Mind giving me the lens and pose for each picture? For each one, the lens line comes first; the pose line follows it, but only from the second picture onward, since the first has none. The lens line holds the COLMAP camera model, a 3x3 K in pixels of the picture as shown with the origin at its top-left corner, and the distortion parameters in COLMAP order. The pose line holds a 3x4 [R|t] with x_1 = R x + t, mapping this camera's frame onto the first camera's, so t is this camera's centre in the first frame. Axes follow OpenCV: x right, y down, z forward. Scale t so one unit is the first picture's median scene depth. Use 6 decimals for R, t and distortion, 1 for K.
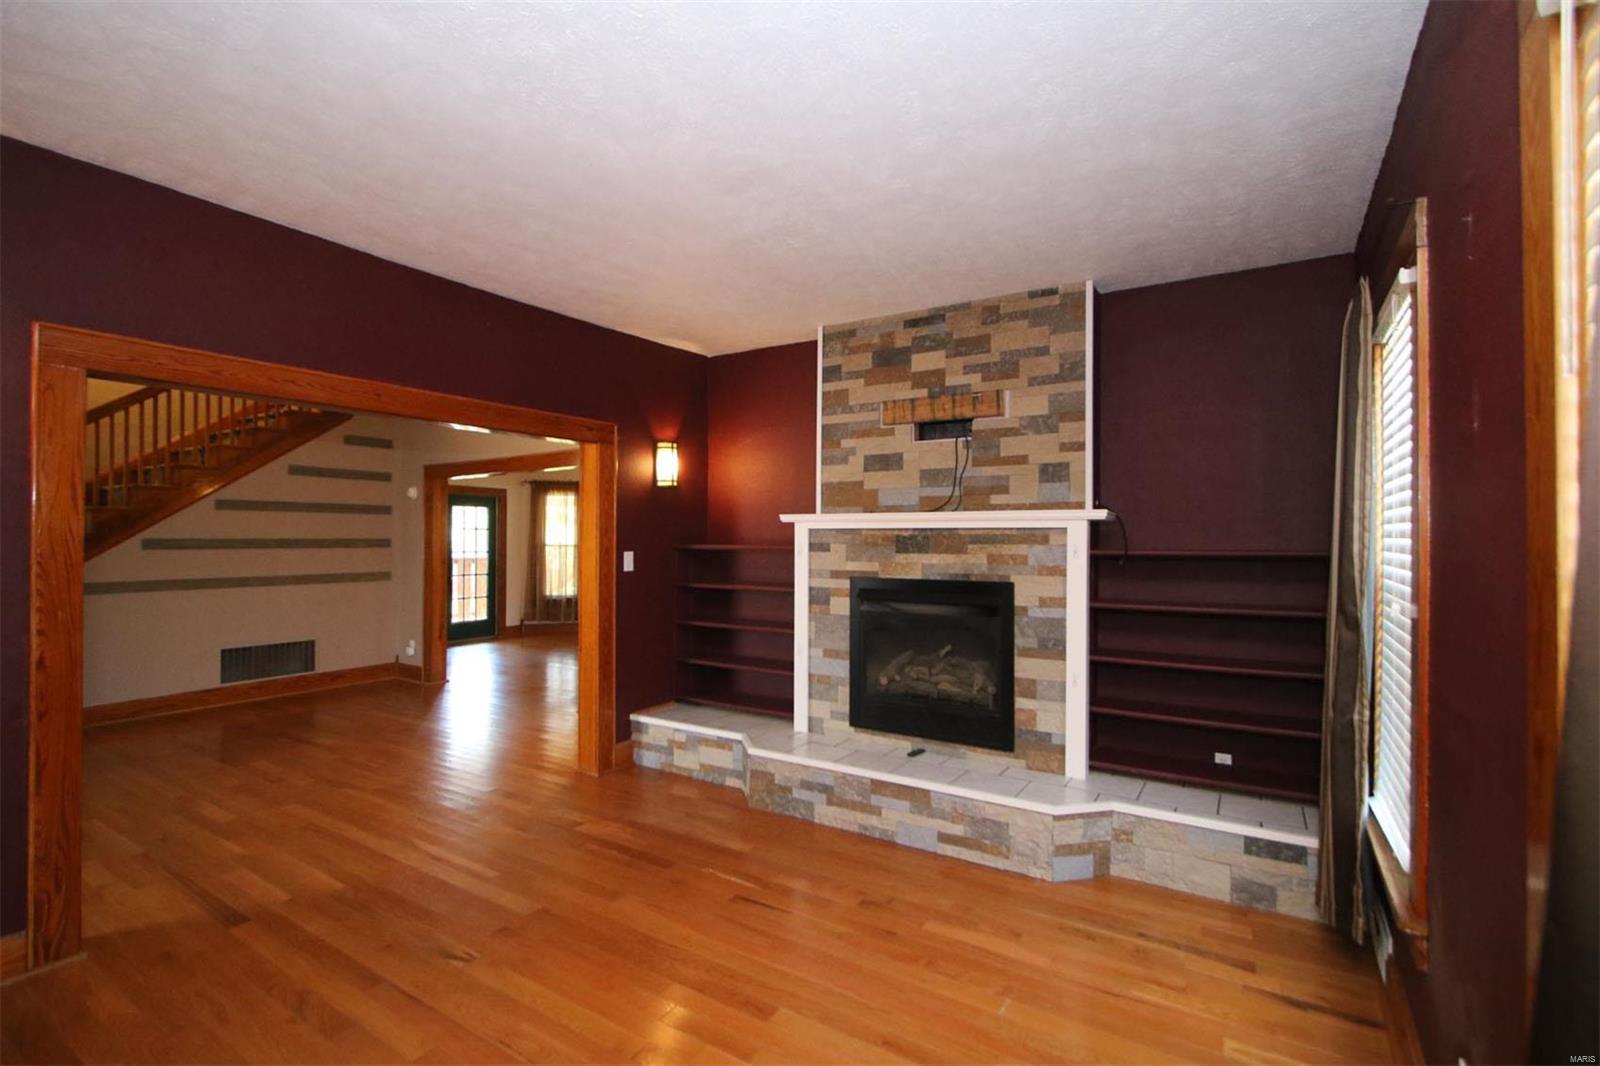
lens RADIAL K [[741.0, 0, 800.0], [0, 741.0, 533.0], [0, 0, 1]] dist [-0.001791, 0.000282]
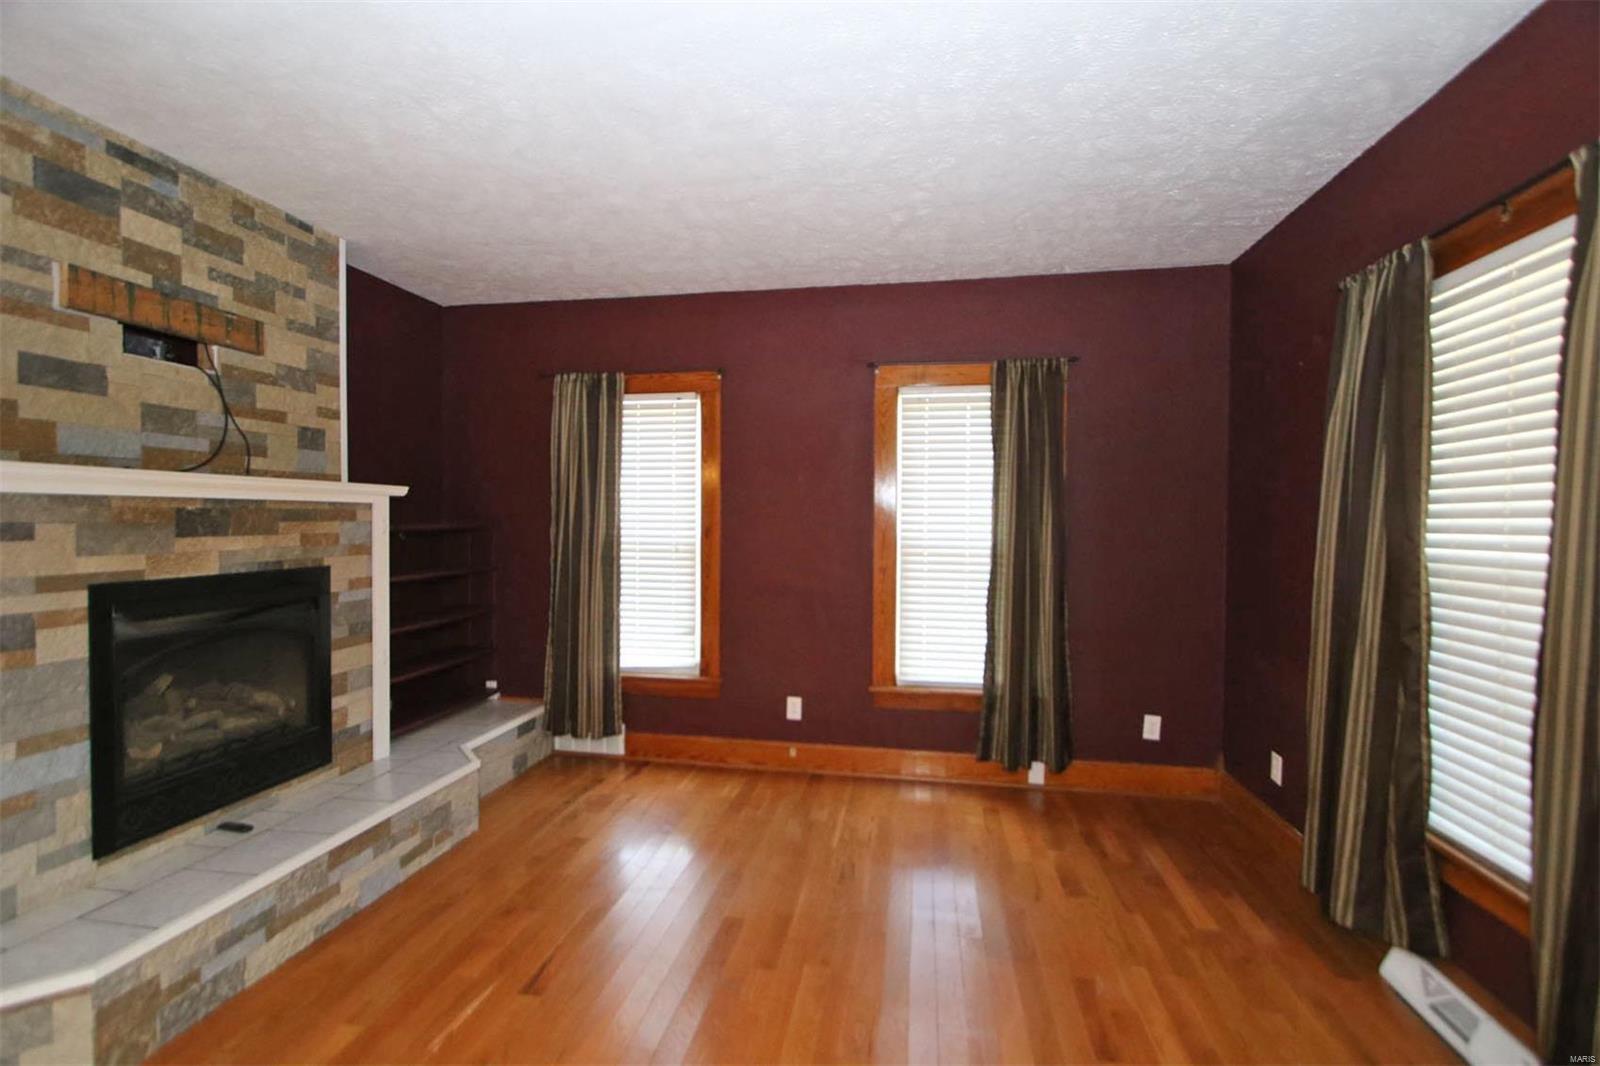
lens RADIAL K [[734.4, 0, 795.6], [0, 734.4, 527.0], [0, 0, 1]] dist [-0.009475, 0.000395]
pose [[-0.387820, -0.018111, 0.921557, -0.670385], [-0.015593, 0.999793, 0.013087, 0.002506], [-0.921603, -0.009294, -0.388022, 0.800610]]
